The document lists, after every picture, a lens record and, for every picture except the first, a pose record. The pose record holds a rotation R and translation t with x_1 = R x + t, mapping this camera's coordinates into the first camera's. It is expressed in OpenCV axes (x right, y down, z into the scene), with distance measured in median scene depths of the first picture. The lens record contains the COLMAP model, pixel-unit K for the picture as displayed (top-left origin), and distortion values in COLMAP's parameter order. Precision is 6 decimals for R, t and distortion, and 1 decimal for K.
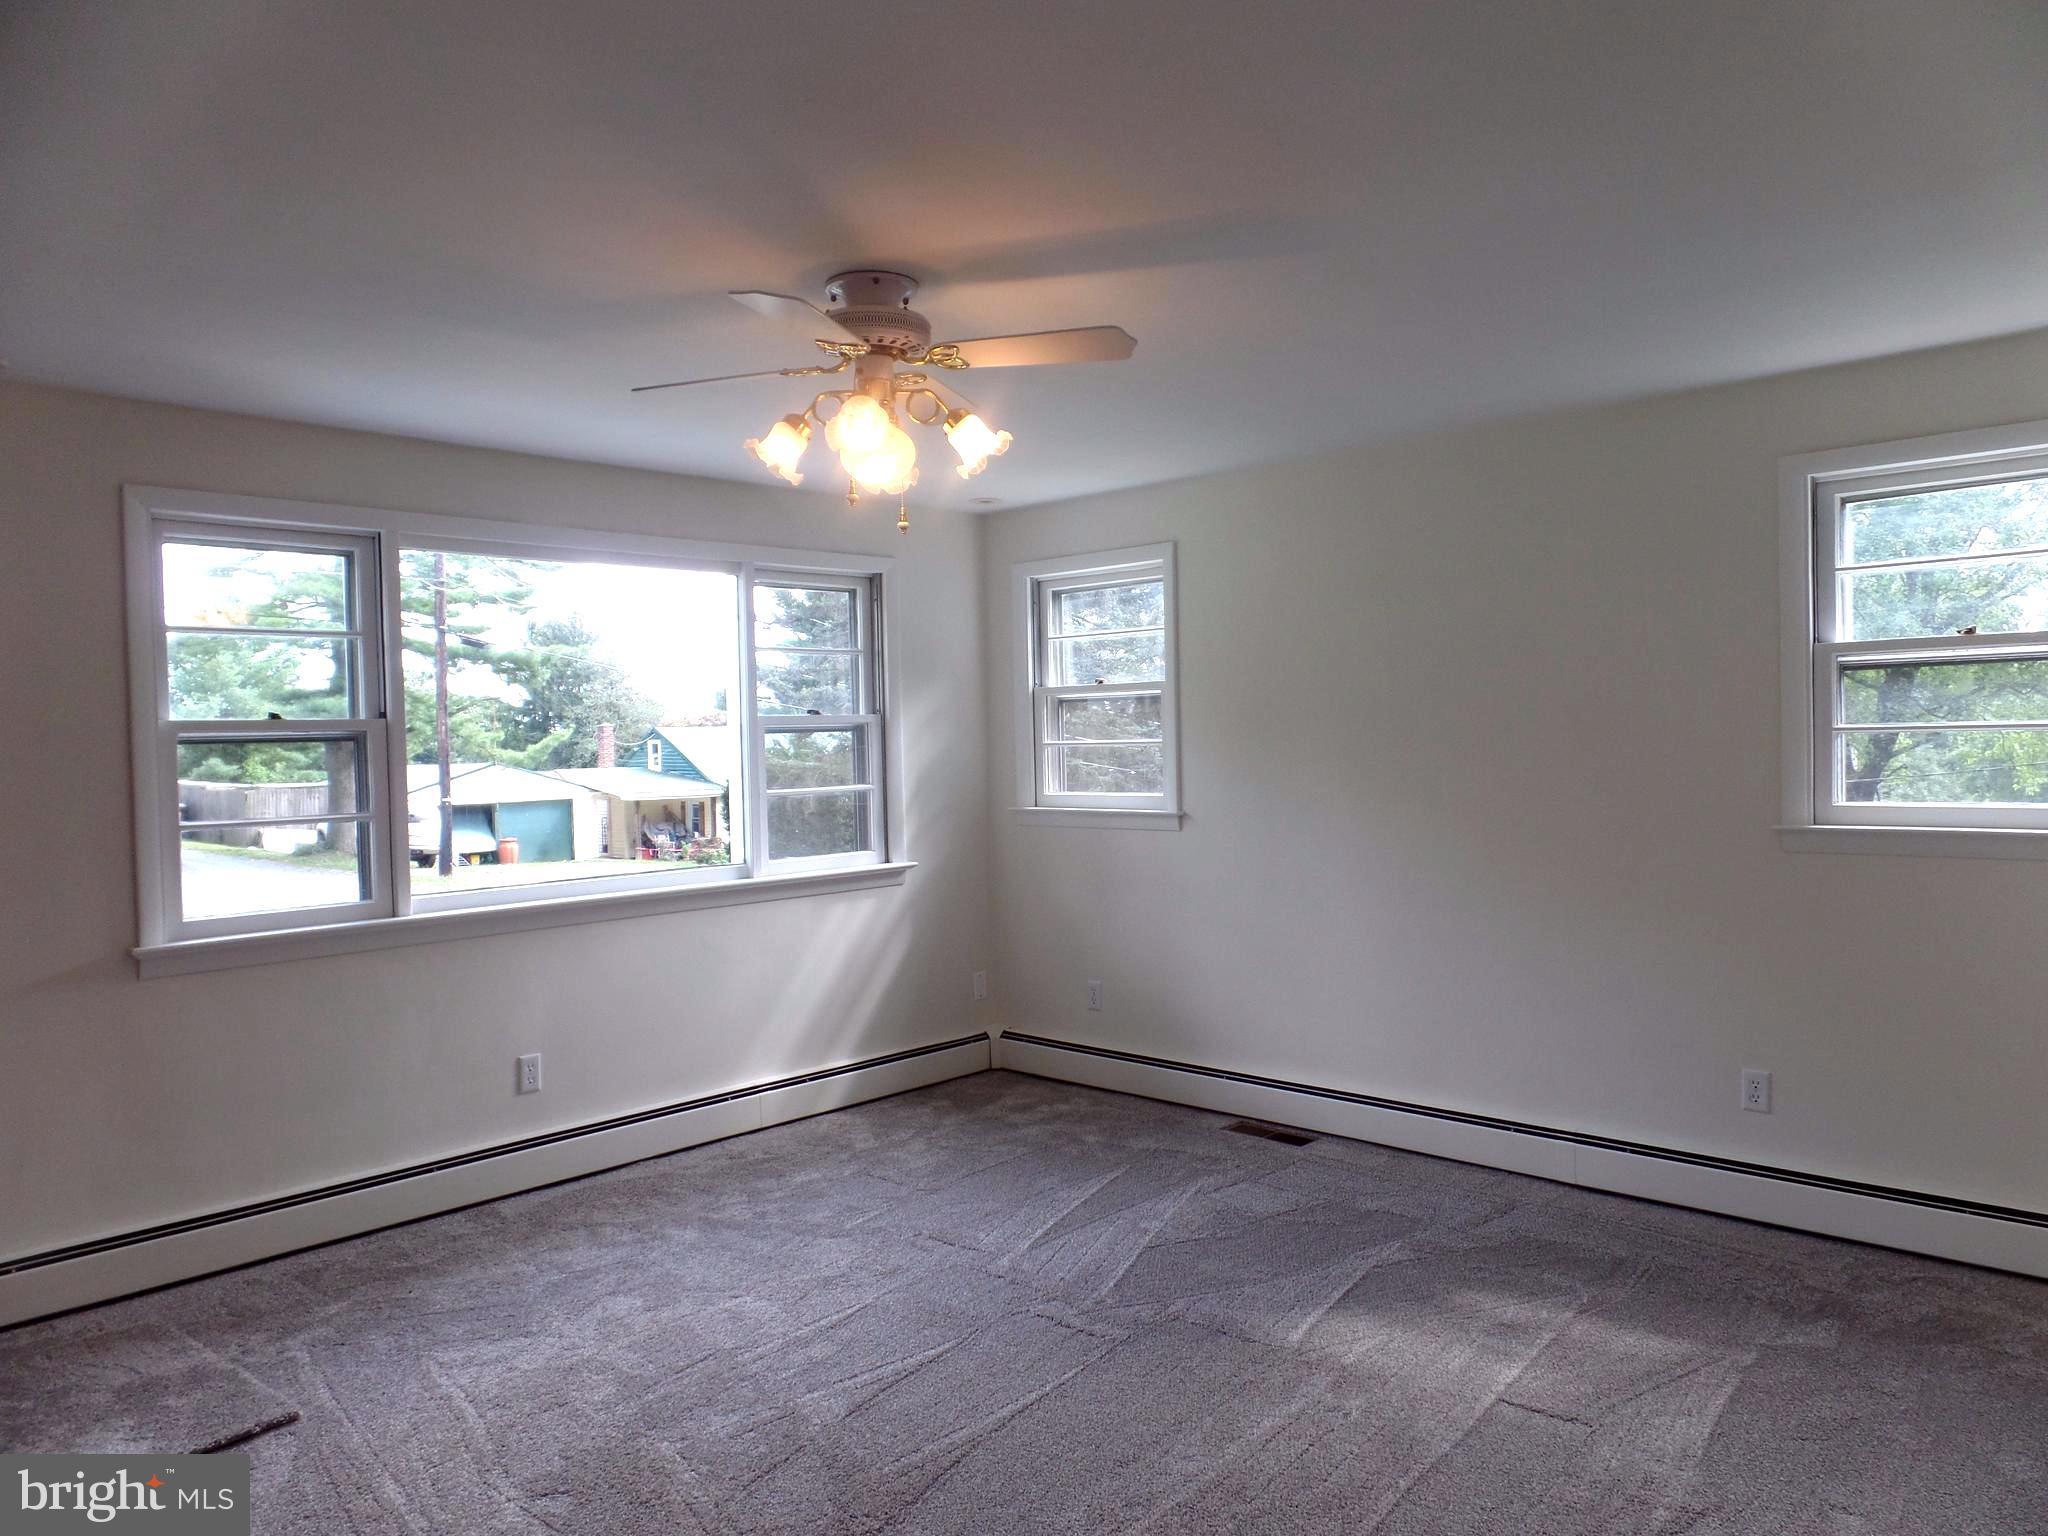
lens RADIAL K [[1418.0, 0, 1008.1], [0, 1418.0, 768.6], [0, 0, 1]] dist [-0.006382, 0.001873]
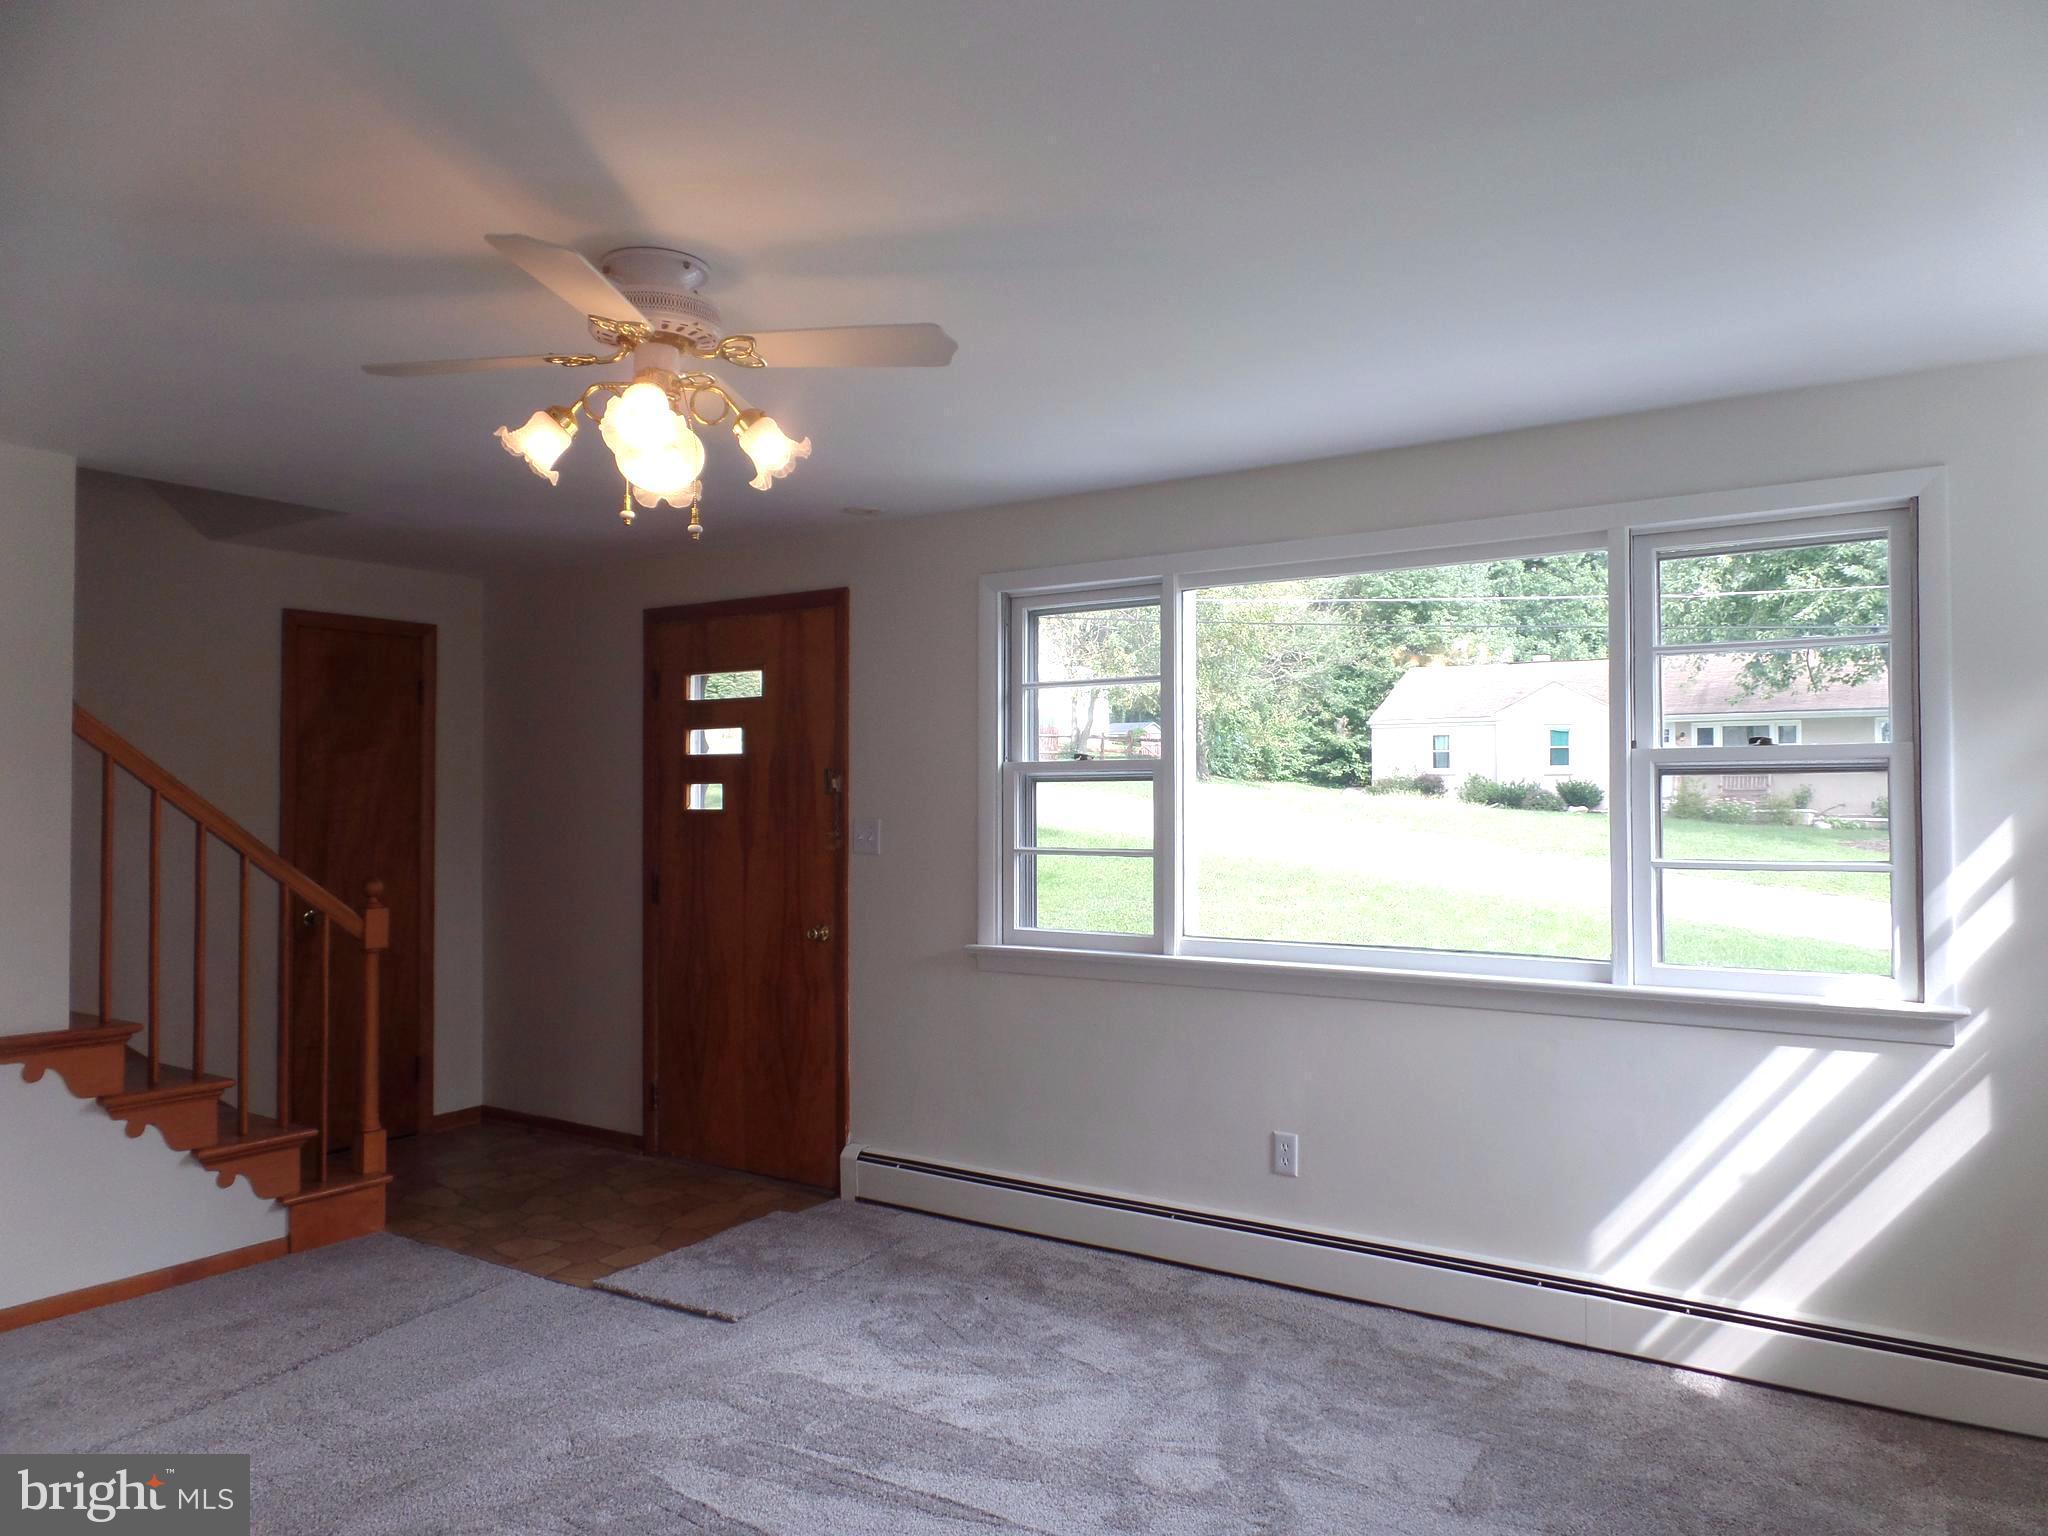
lens RADIAL K [[1418.0, 0, 1008.1], [0, 1418.0, 768.6], [0, 0, 1]] dist [-0.006382, 0.001873]
pose [[0.164850, 0.005970, -0.986301, 0.541447], [-0.020009, 0.999796, 0.002708, -0.028008], [0.986116, 0.019289, 0.164936, 0.713133]]
